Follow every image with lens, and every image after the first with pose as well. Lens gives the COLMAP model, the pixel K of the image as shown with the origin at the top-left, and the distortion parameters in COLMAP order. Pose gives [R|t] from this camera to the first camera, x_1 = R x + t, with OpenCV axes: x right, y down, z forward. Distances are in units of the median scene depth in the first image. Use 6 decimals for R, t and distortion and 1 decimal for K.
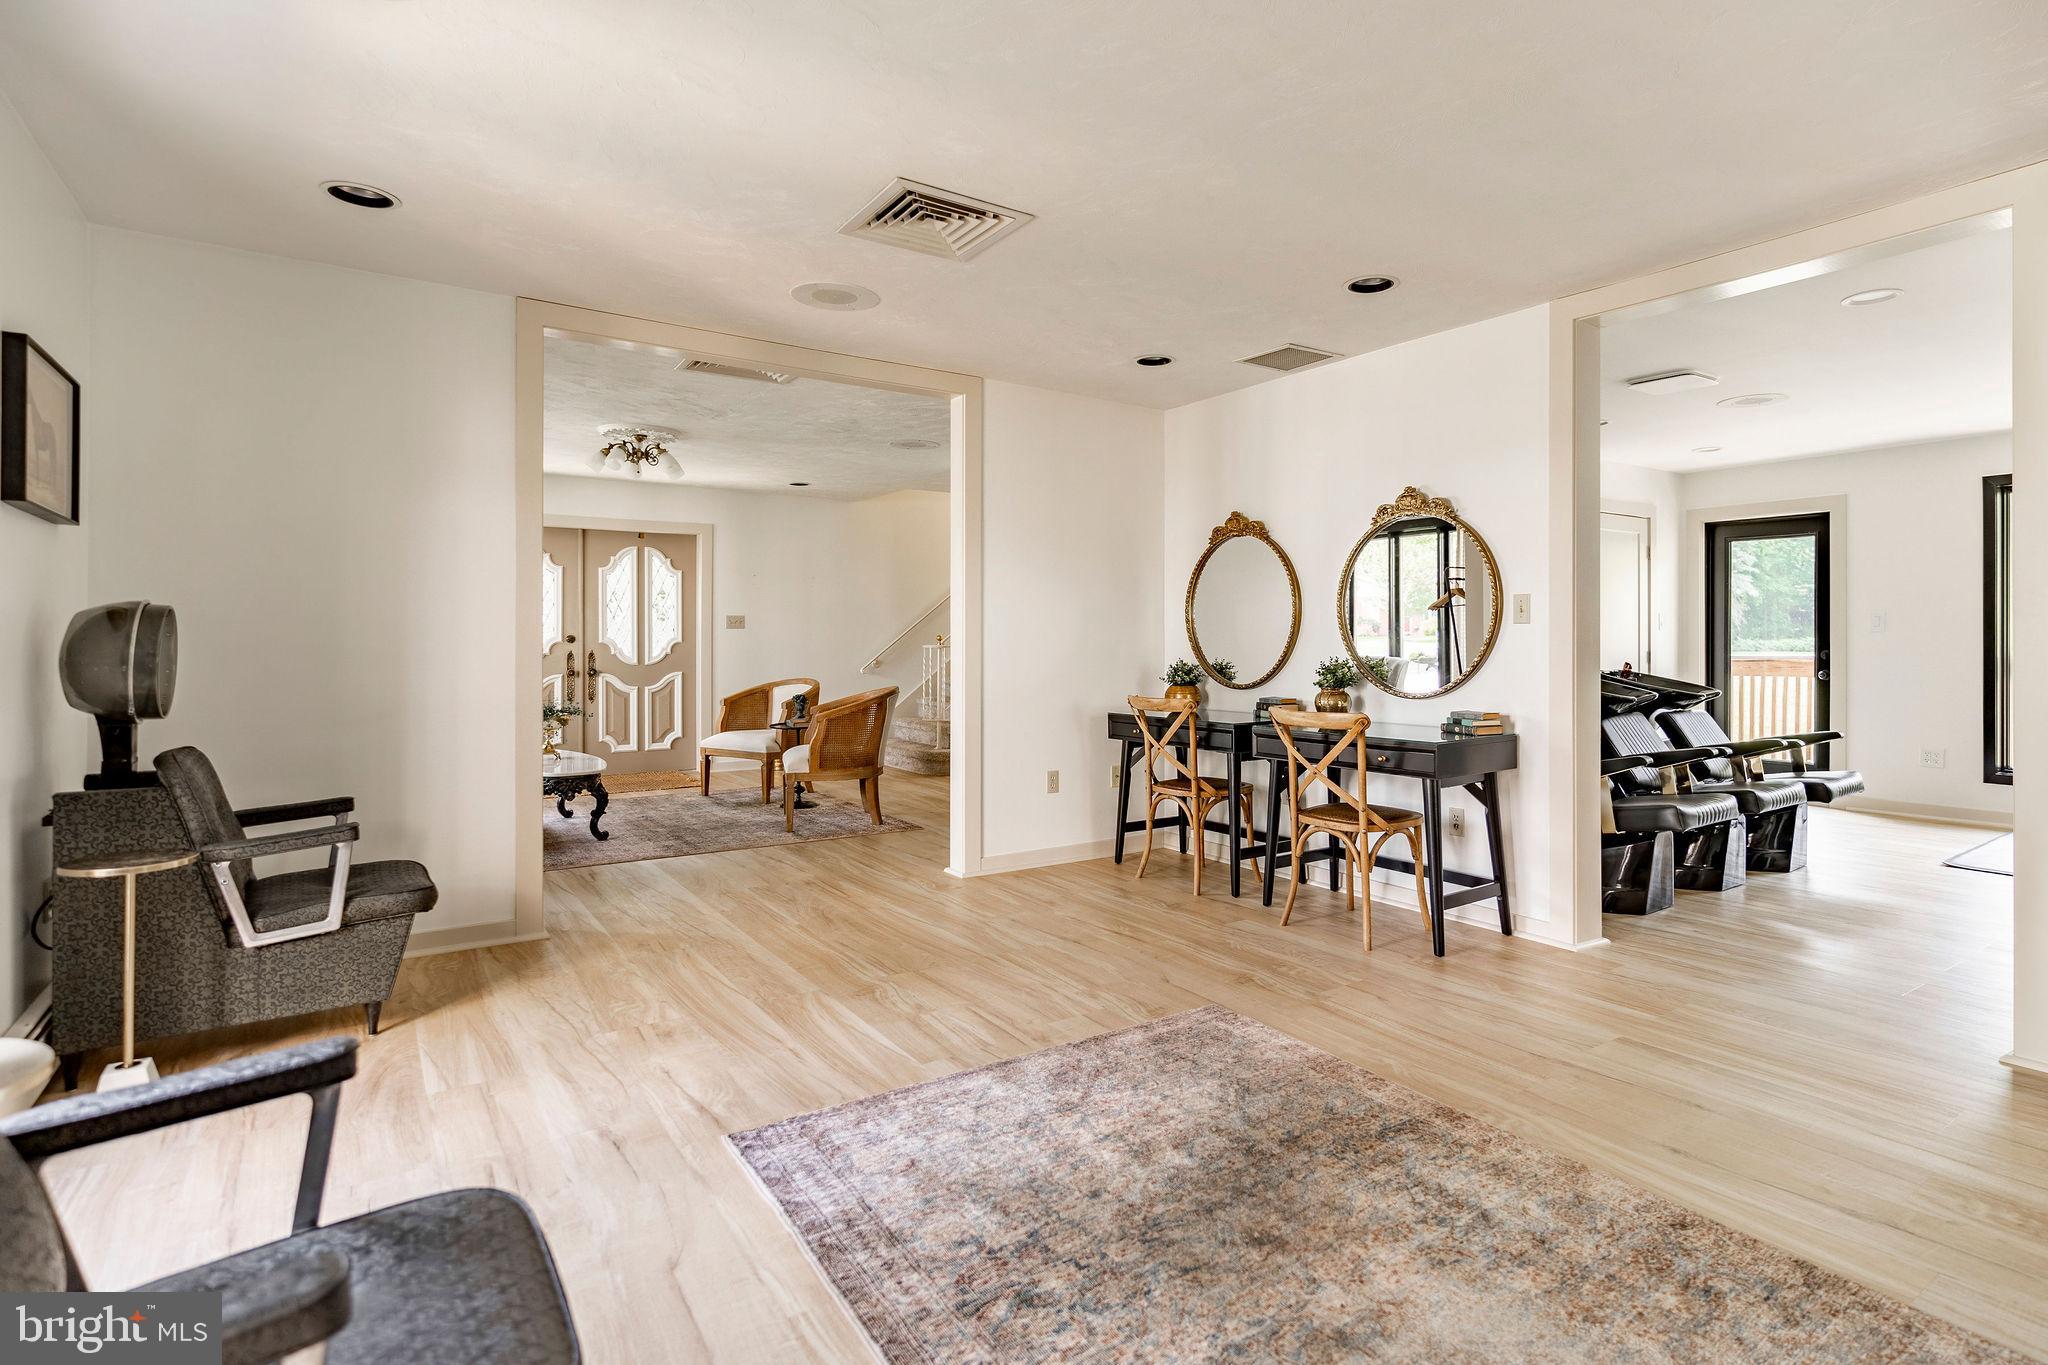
lens RADIAL K [[1005.2, 0, 1086.1], [0, 1005.2, 641.2], [0, 0, 1]] dist [-0.003580, 0.000153]
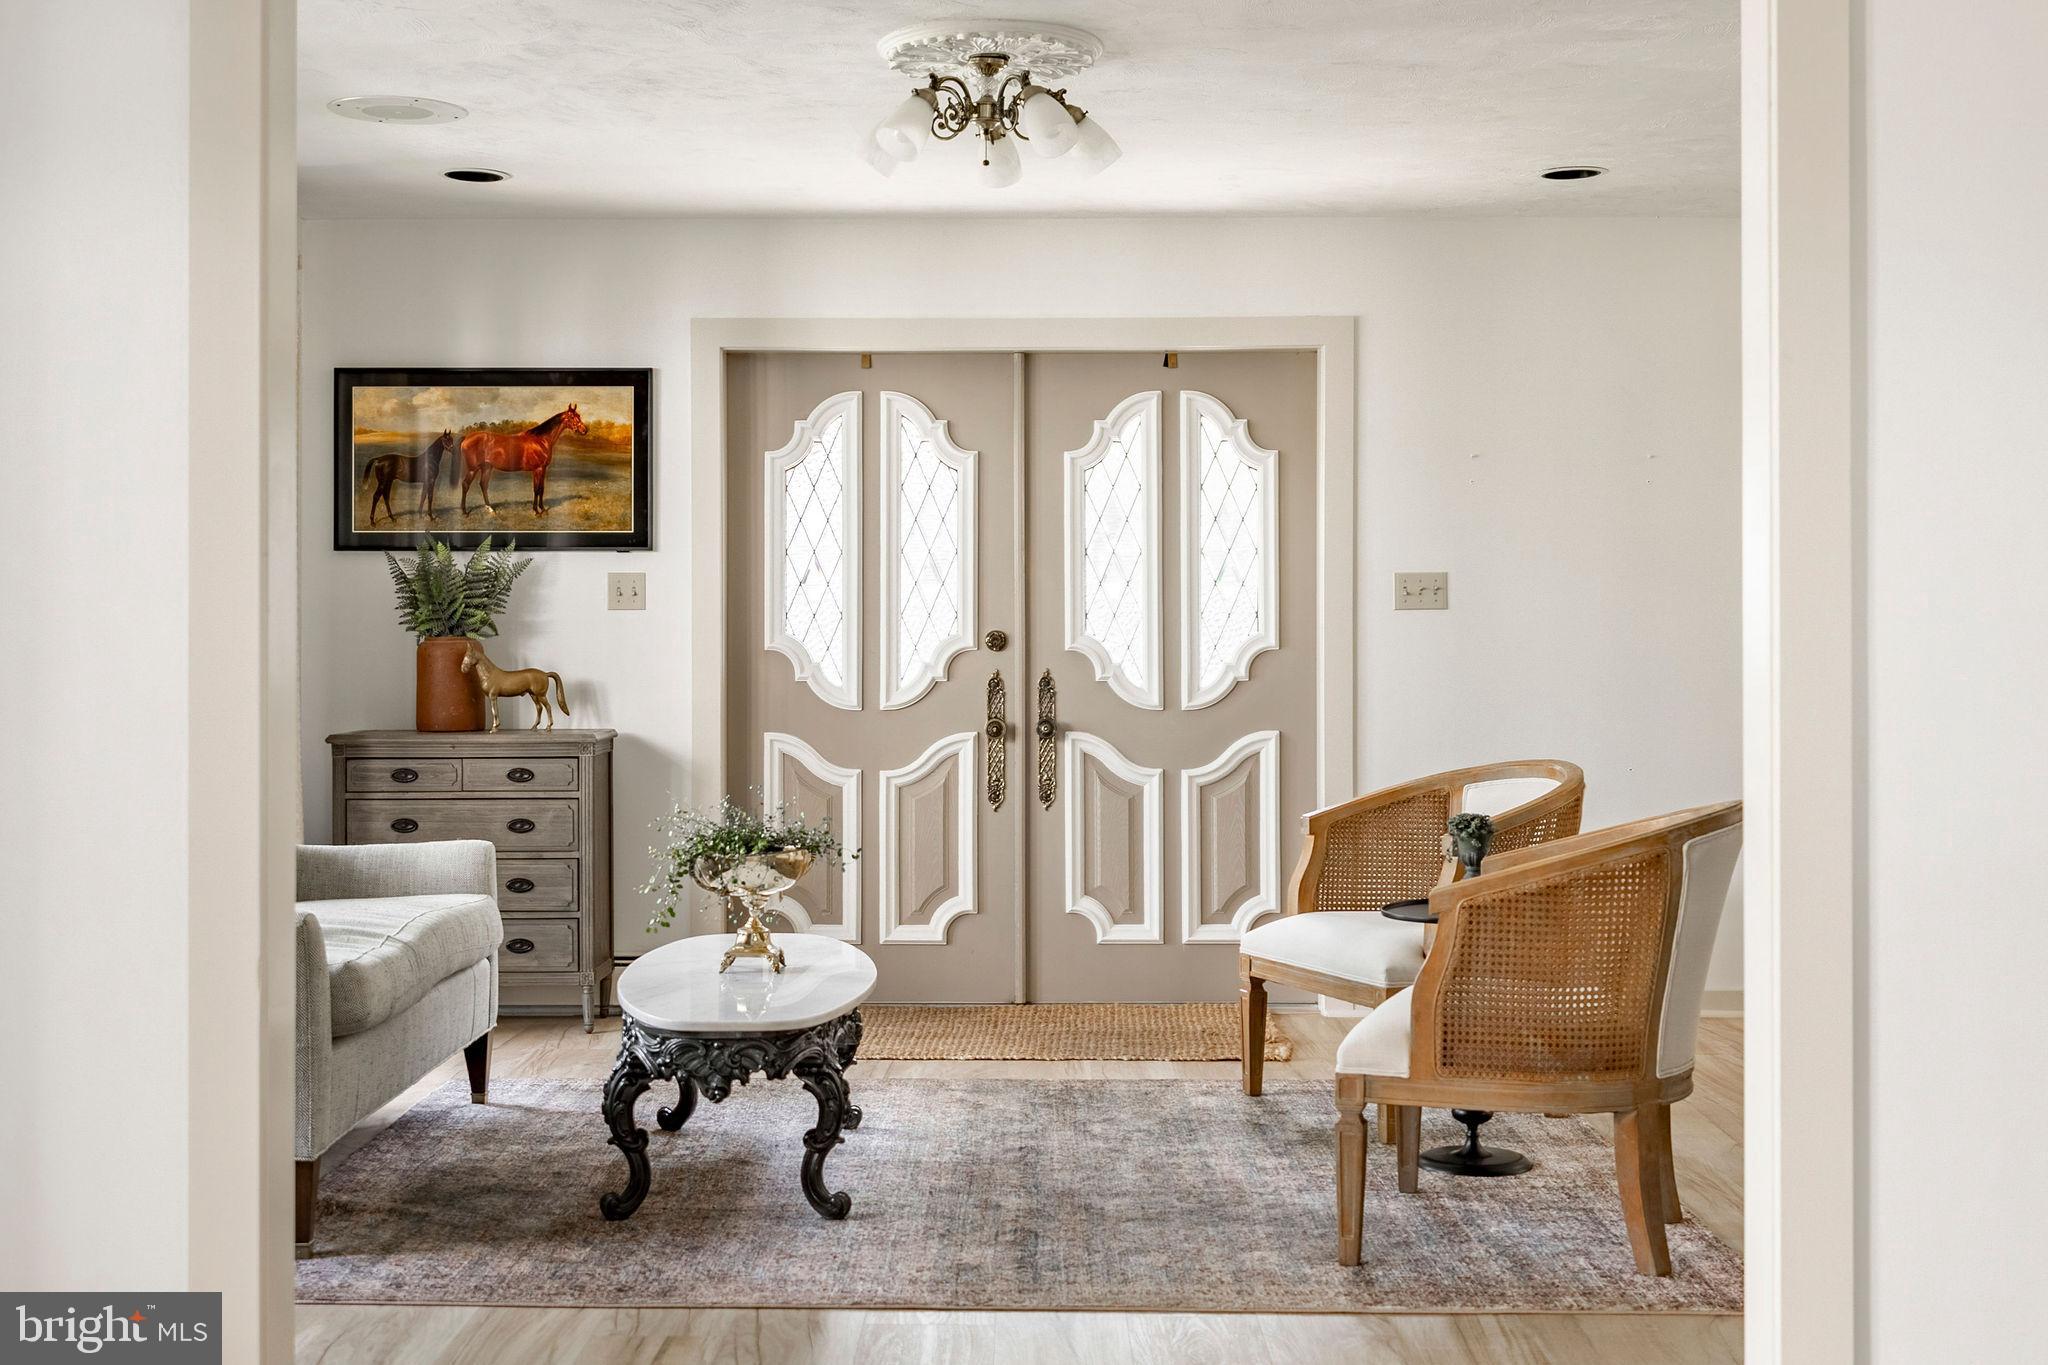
lens RADIAL K [[2517.2, 0, 1014.4], [0, 2517.2, 632.4], [0, 0, 1]] dist [0.005386, 0.000000]
pose [[0.807596, -0.004251, -0.589721, 0.147362], [0.001540, 0.999986, -0.005099, -0.001253], [0.589734, 0.003210, 0.807591, 0.572348]]
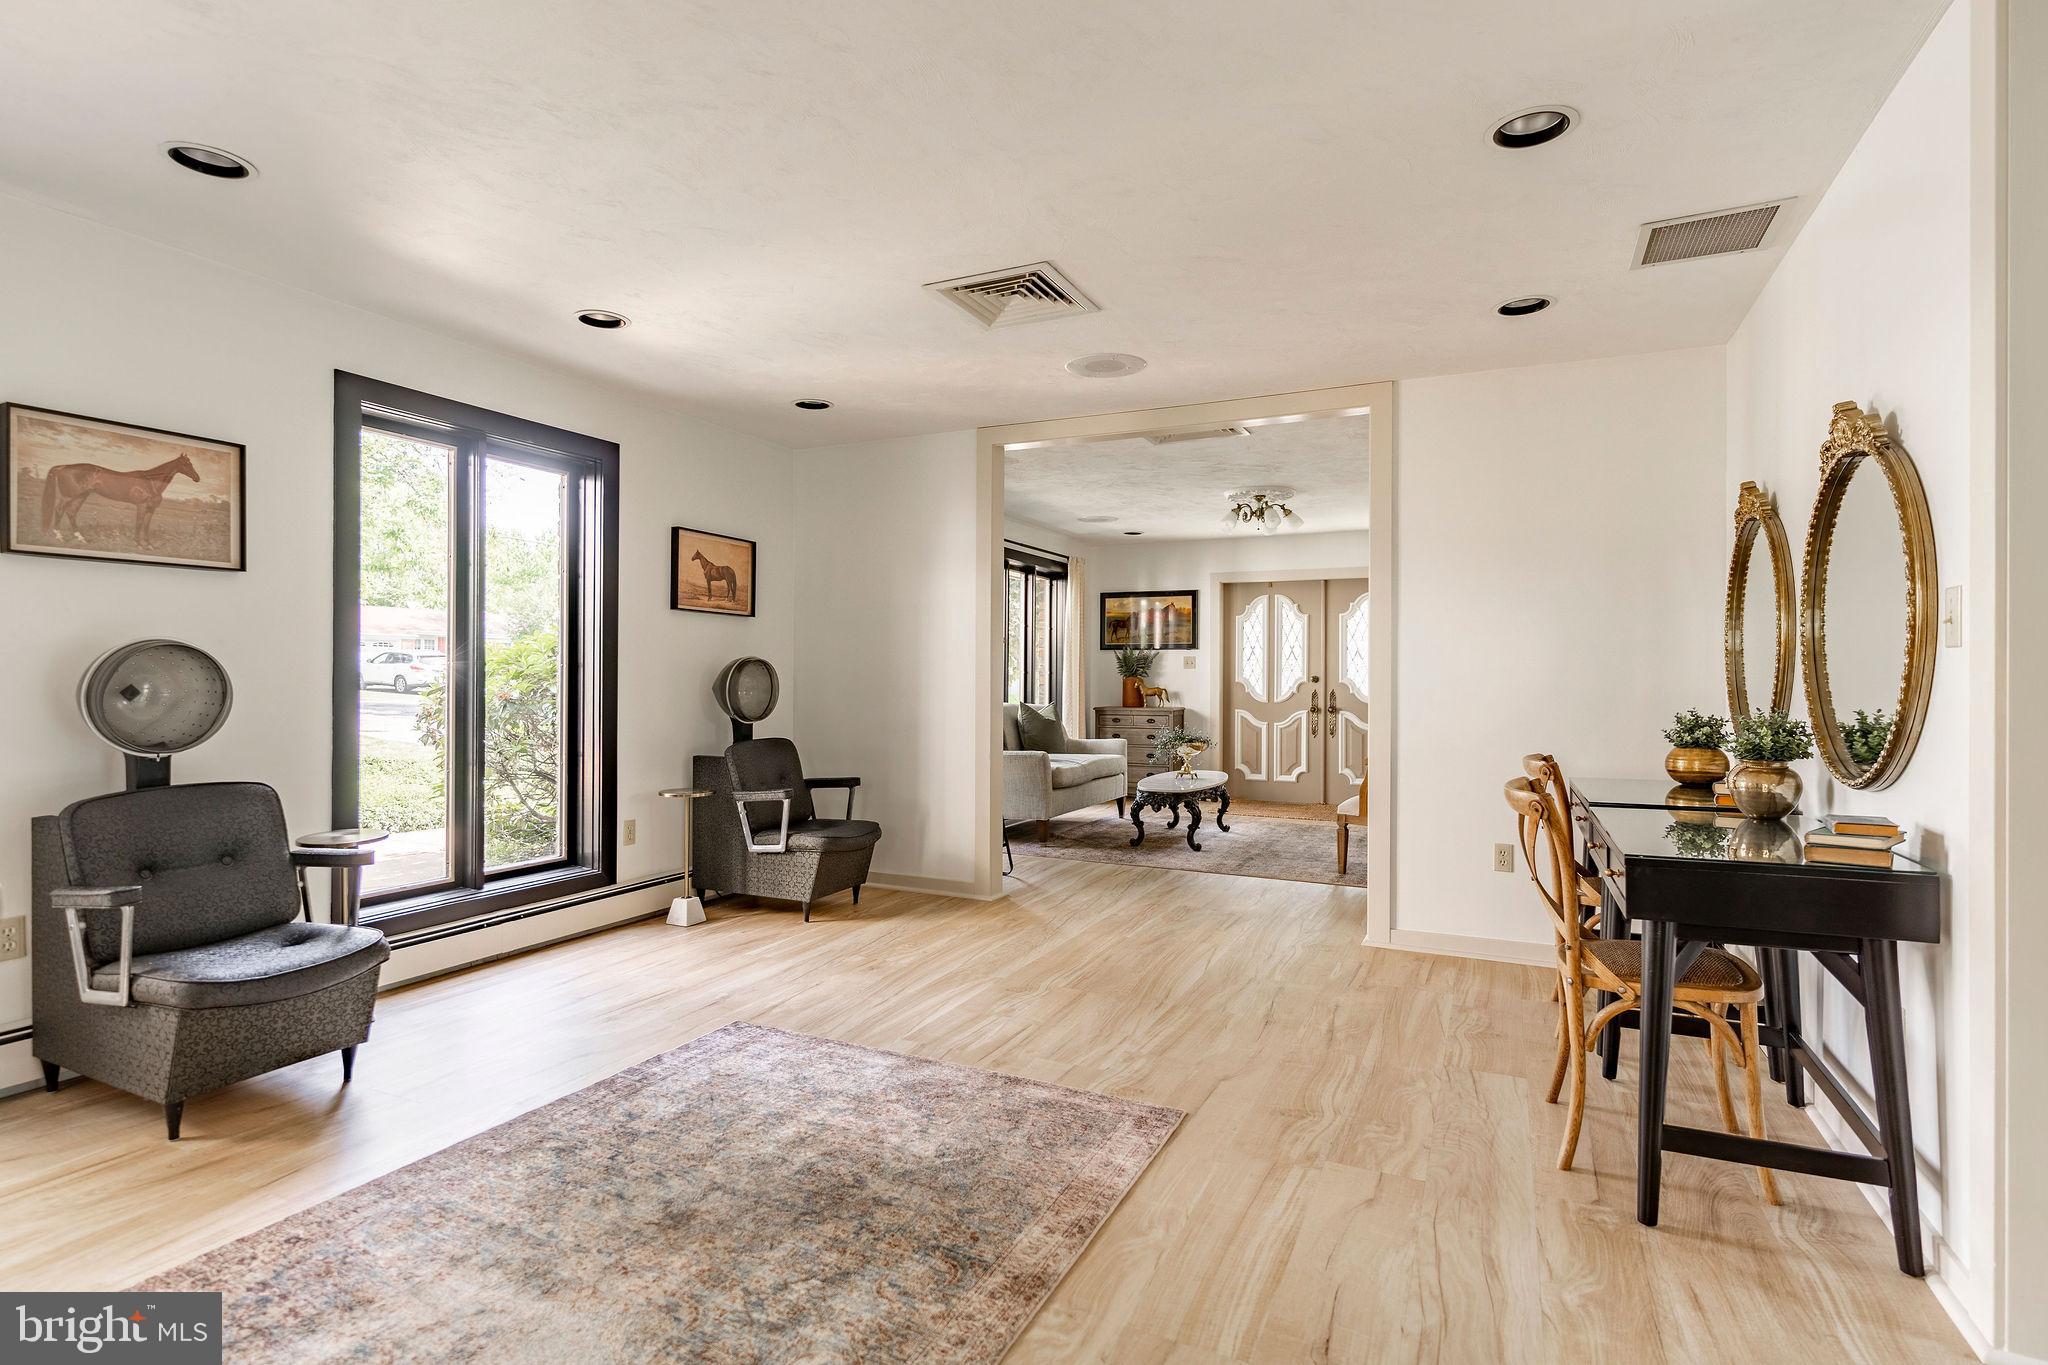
lens RADIAL K [[1005.2, 0, 1042.3], [0, 1005.2, 675.5], [0, 0, 1]] dist [-0.003580, 0.000153]
pose [[0.496333, -0.001802, -0.868130, 0.768341], [-0.004720, 0.999977, -0.004775, 0.001072], [0.868119, 0.006468, 0.496314, 0.457115]]
